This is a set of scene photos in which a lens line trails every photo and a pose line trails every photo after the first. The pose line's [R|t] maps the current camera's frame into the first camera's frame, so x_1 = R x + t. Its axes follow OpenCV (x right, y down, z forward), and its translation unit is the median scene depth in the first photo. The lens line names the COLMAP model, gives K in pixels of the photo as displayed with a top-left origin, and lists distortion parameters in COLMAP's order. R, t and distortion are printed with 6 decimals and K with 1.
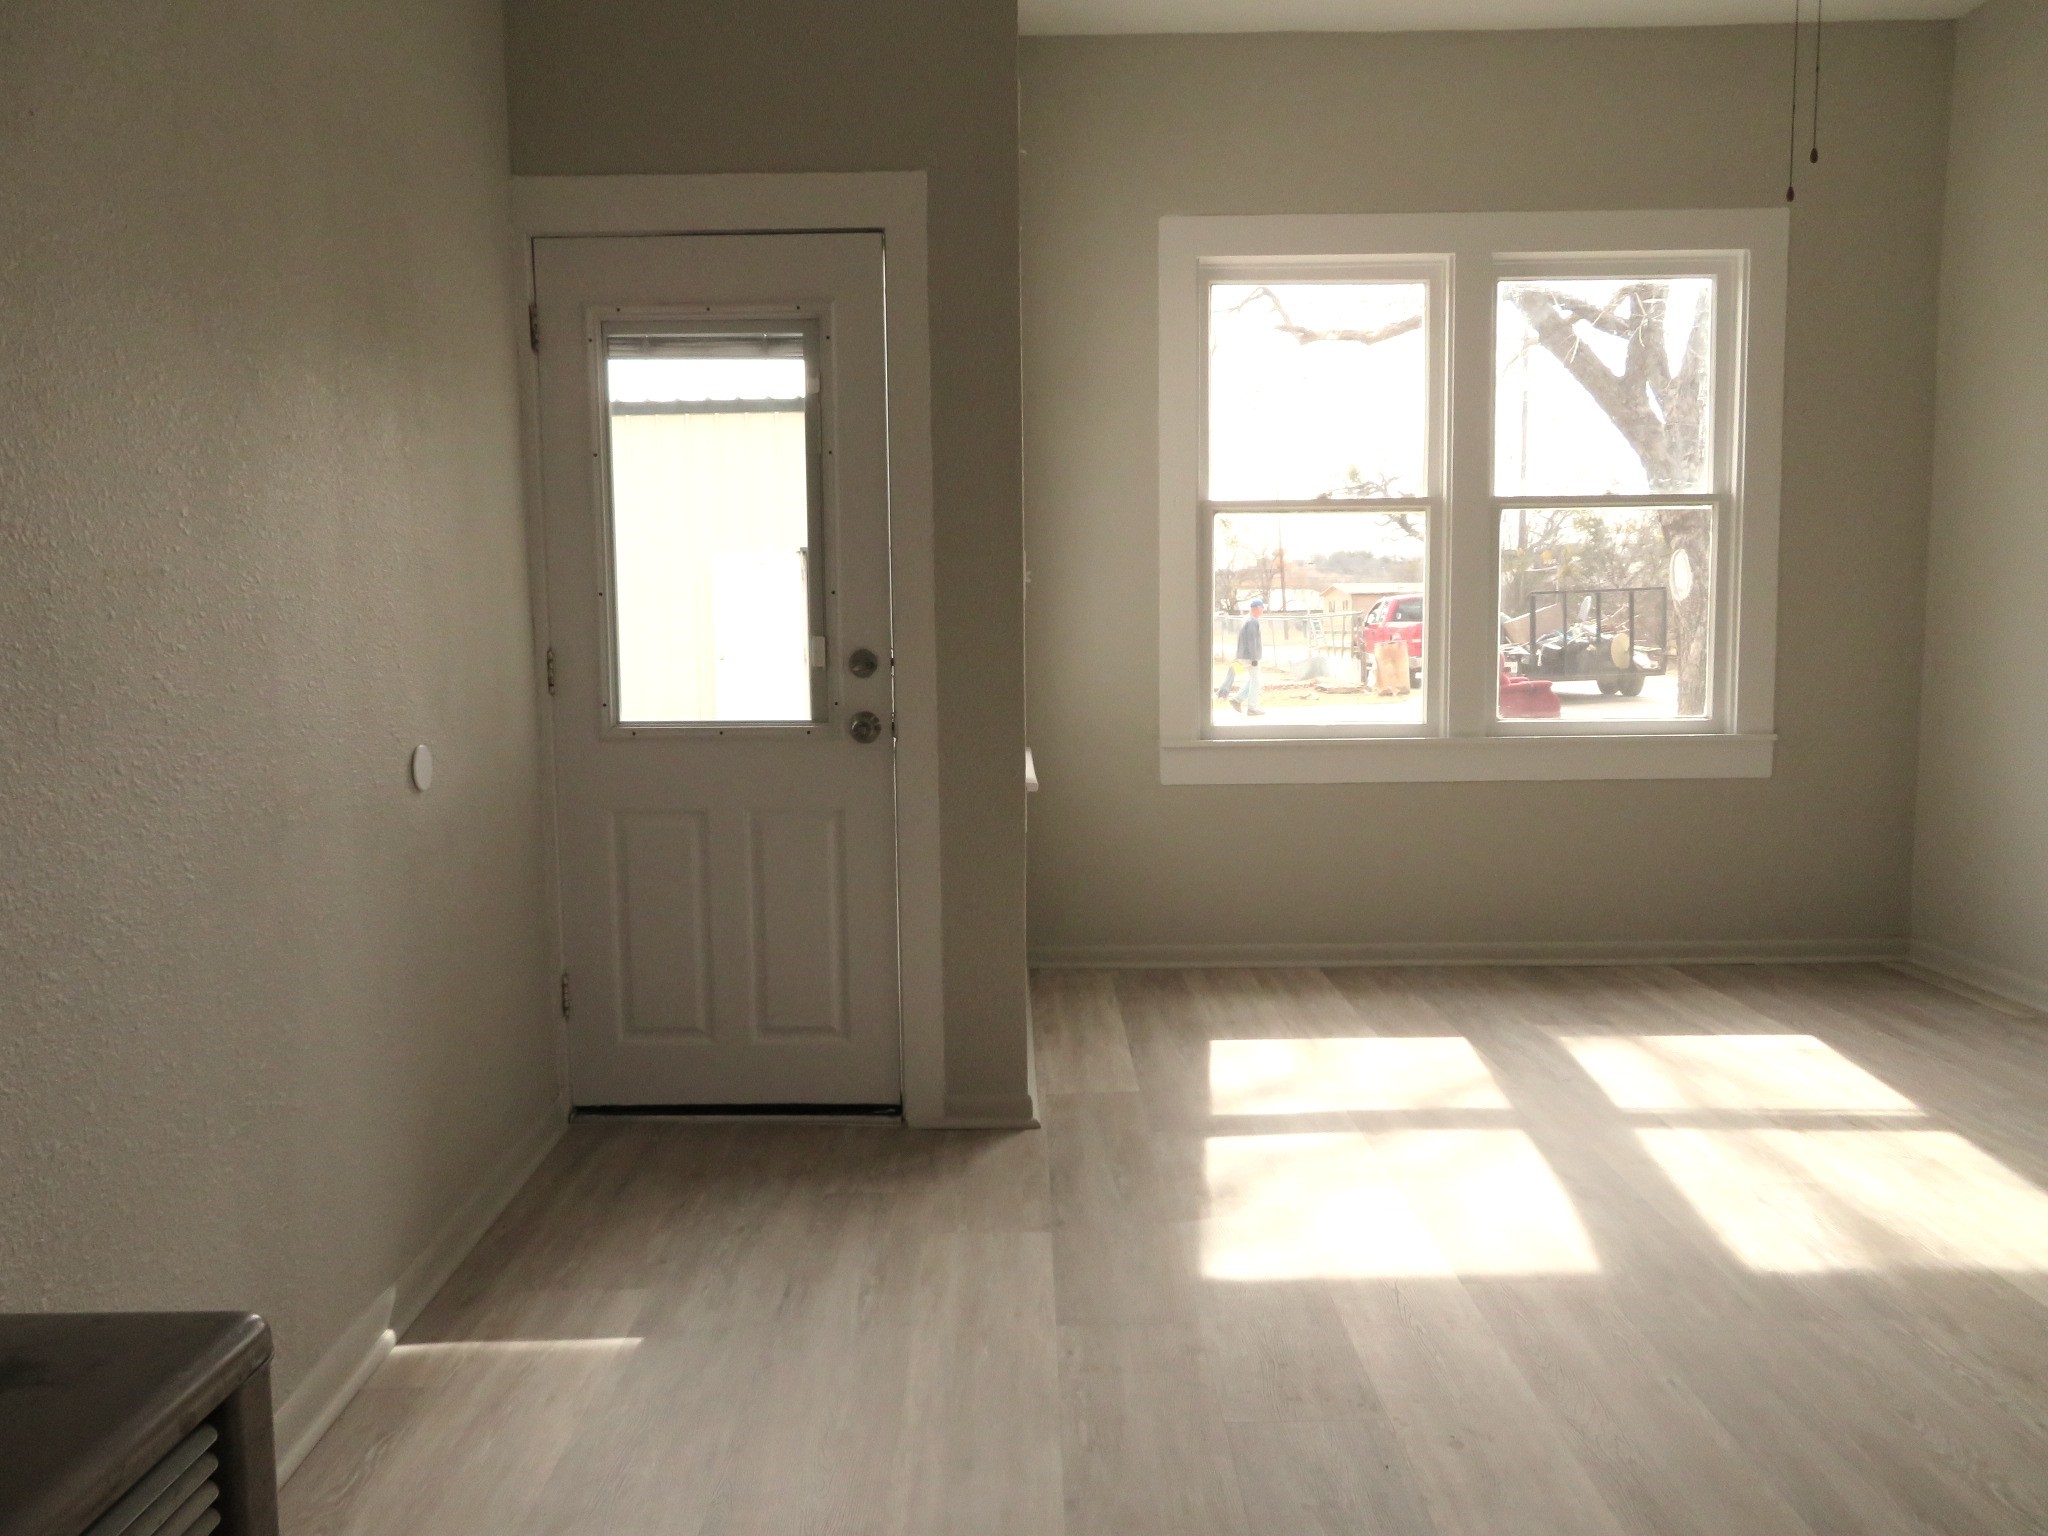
lens RADIAL K [[1460.6, 0, 1024.0], [0, 1460.6, 768.0], [0, 0, 1]] dist [-0.013739, -0.000416]
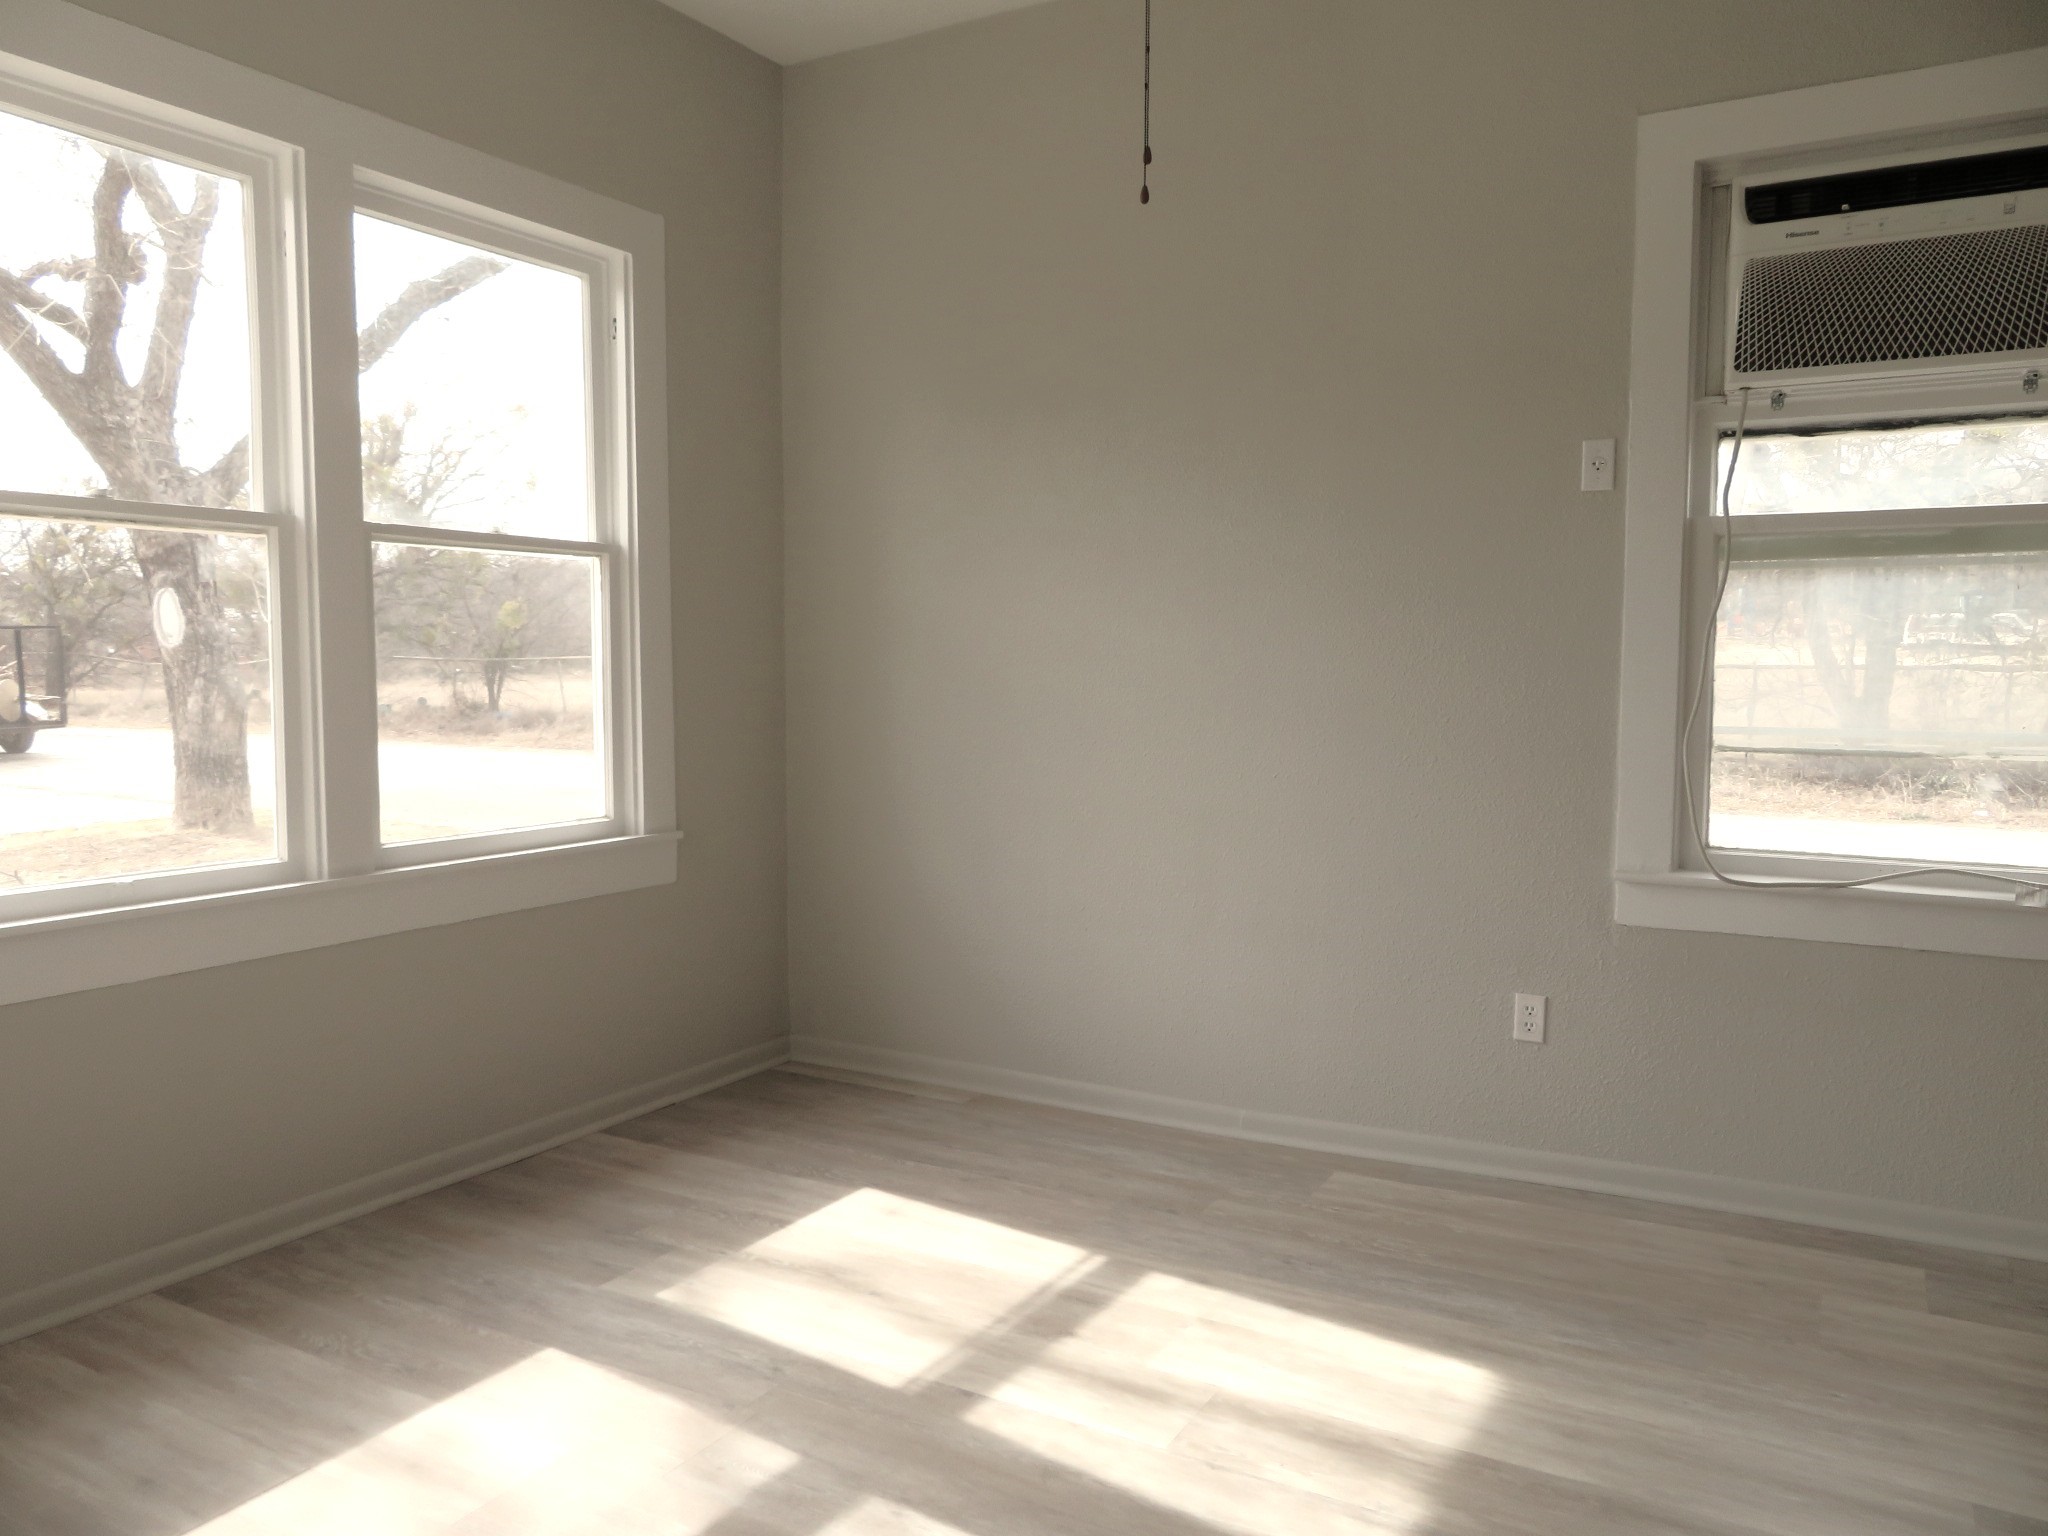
lens RADIAL K [[1460.6, 0, 1024.0], [0, 1460.6, 768.0], [0, 0, 1]] dist [-0.013739, -0.000416]
pose [[0.496254, -0.050833, 0.866688, -0.122631], [0.073535, 0.997158, 0.016380, -0.059098], [-0.865057, 0.055604, 0.498582, 0.395623]]
